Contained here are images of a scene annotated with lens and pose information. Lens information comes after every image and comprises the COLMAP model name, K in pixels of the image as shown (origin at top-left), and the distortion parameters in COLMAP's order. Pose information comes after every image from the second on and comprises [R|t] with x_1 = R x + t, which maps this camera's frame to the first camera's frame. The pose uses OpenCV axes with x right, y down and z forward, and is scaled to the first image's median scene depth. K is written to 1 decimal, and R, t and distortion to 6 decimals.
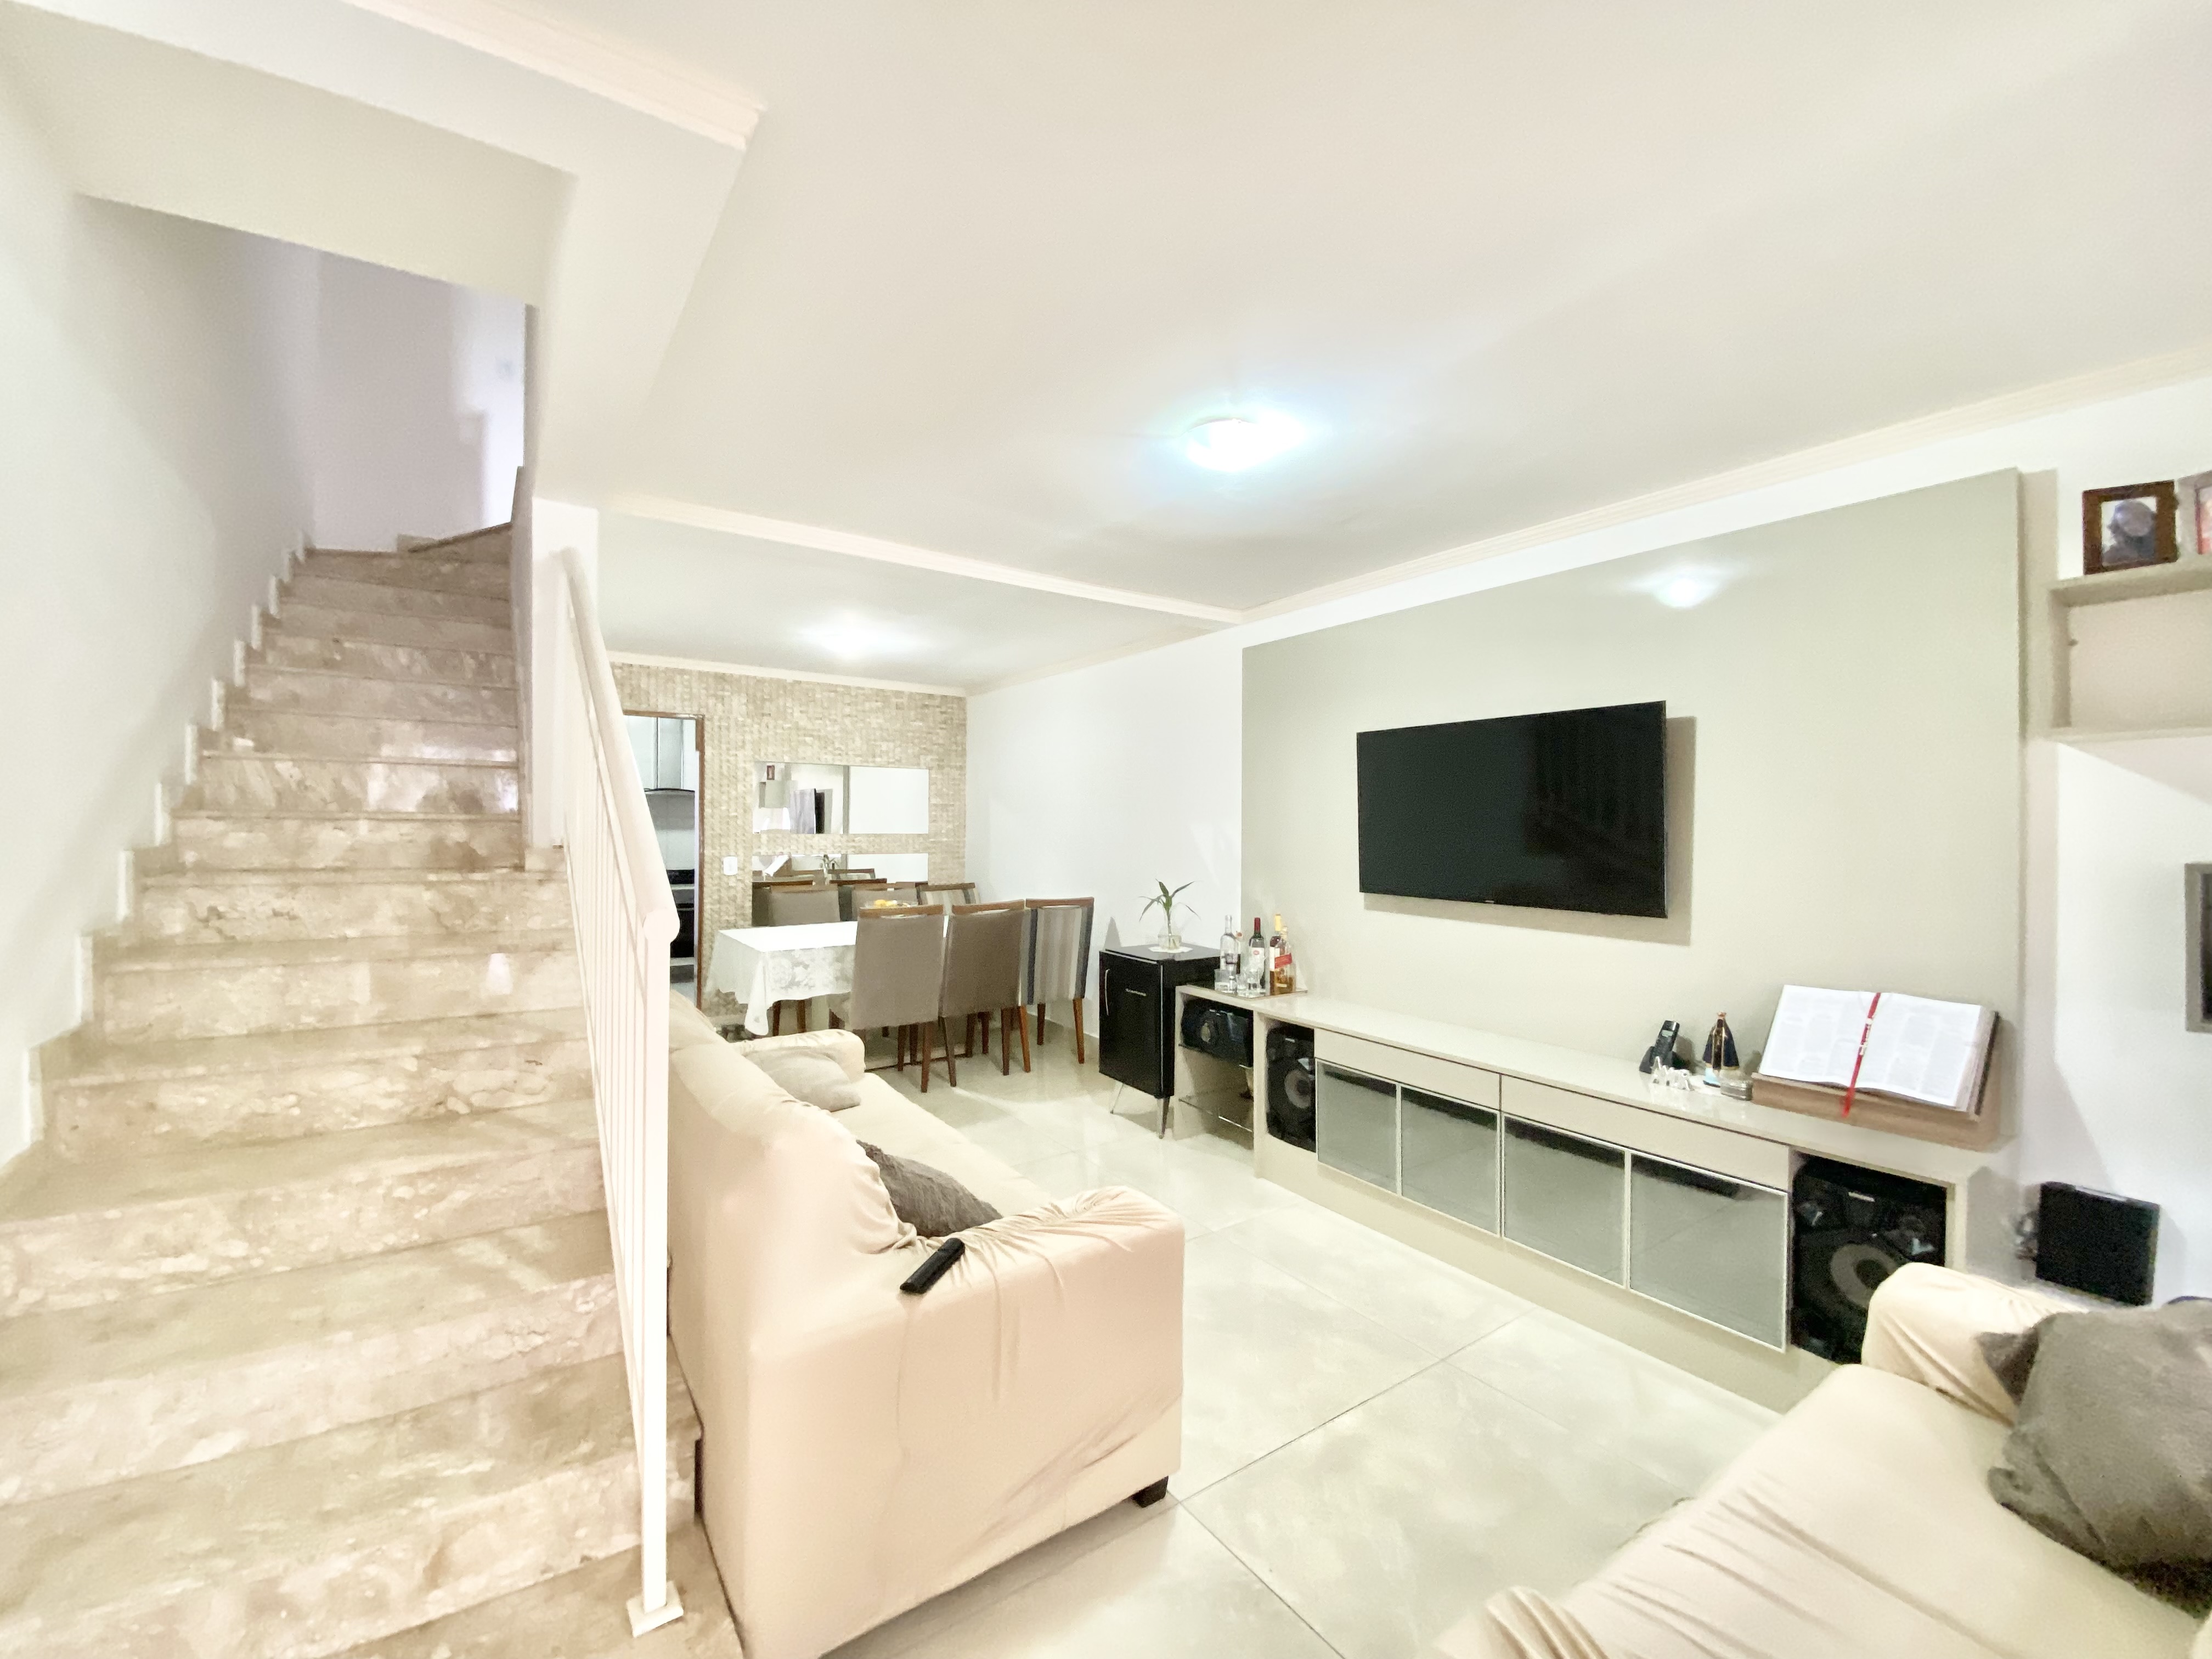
lens RADIAL K [[890.9, 0, 1106.0], [0, 890.9, 829.5], [0, 0, 1]] dist [0.028156, -0.021995]
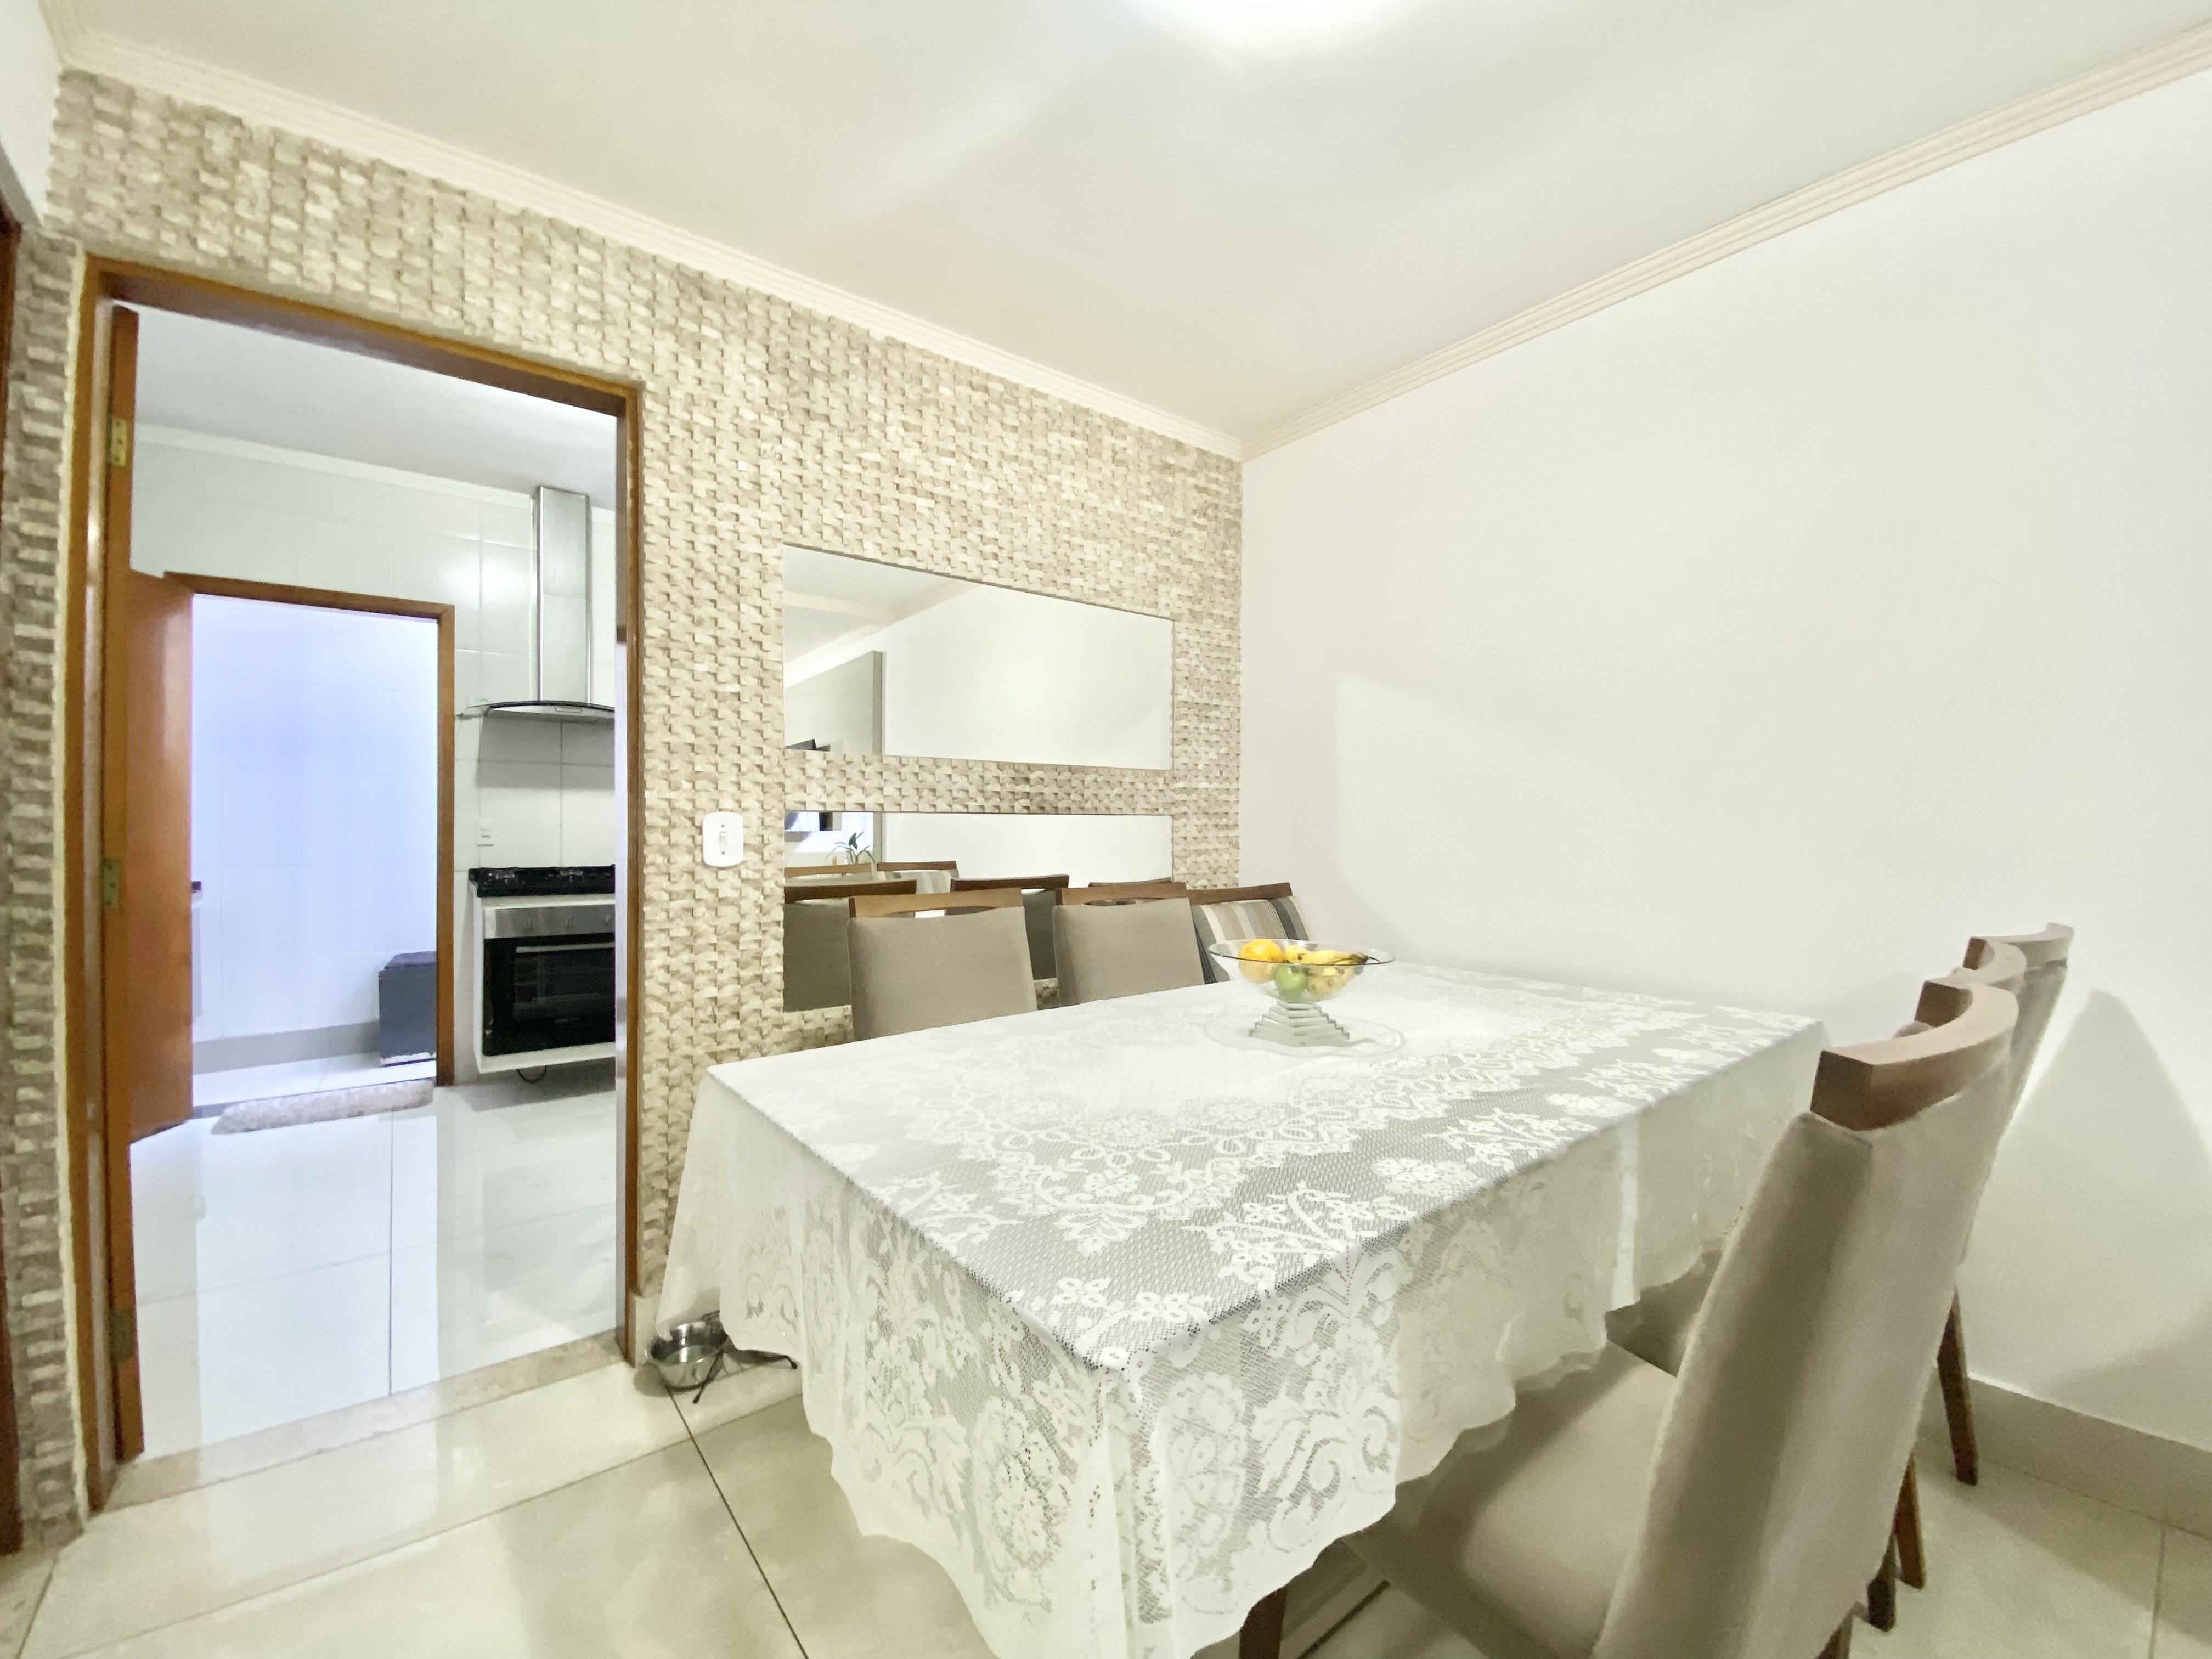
lens RADIAL K [[890.2, 0, 1106.0], [0, 890.2, 829.5], [0, 0, 1]] dist [0.022652, -0.021034]
pose [[0.997396, -0.008485, 0.071613, -0.560626], [0.008918, 0.999944, -0.005732, 0.075760], [-0.071561, 0.006356, 0.997416, 1.221412]]
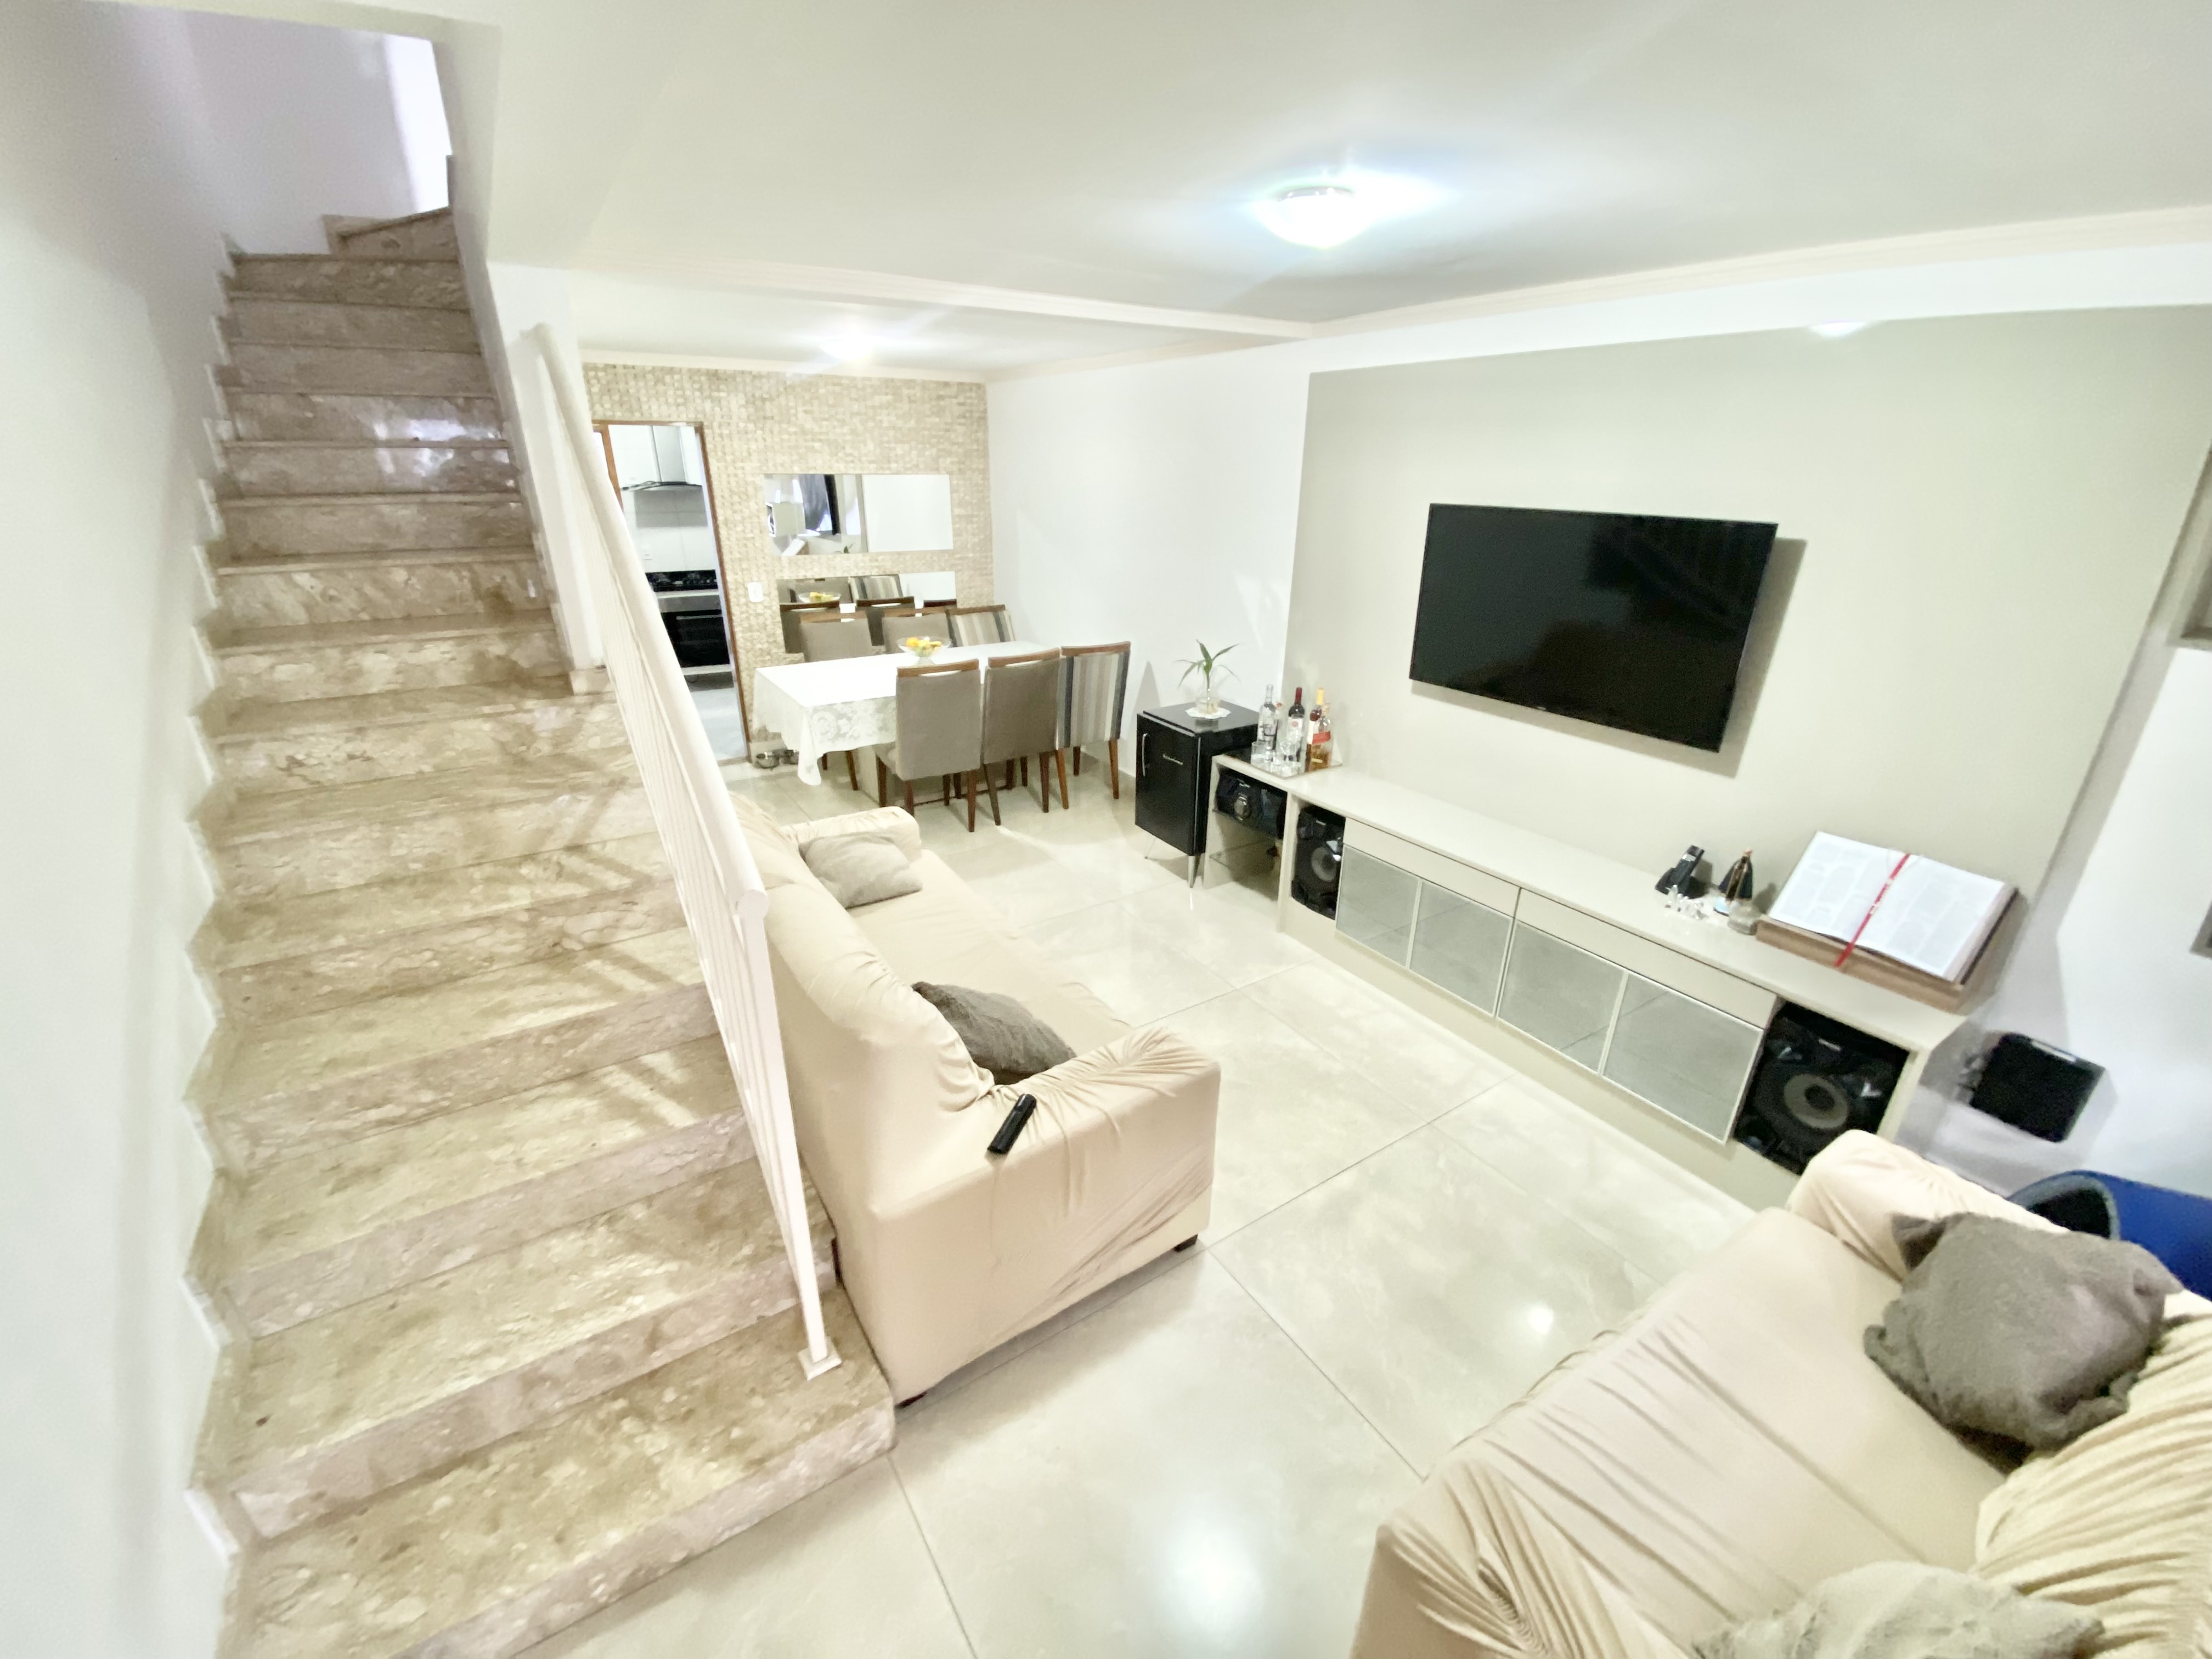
lens RADIAL K [[890.2, 0, 1106.0], [0, 890.2, 829.5], [0, 0, 1]] dist [0.022652, -0.021034]
pose [[0.999594, 0.011937, -0.025877, -0.021082], [-0.001198, 0.924855, 0.380318, -0.169118], [0.028472, -0.380132, 0.924494, 0.030625]]
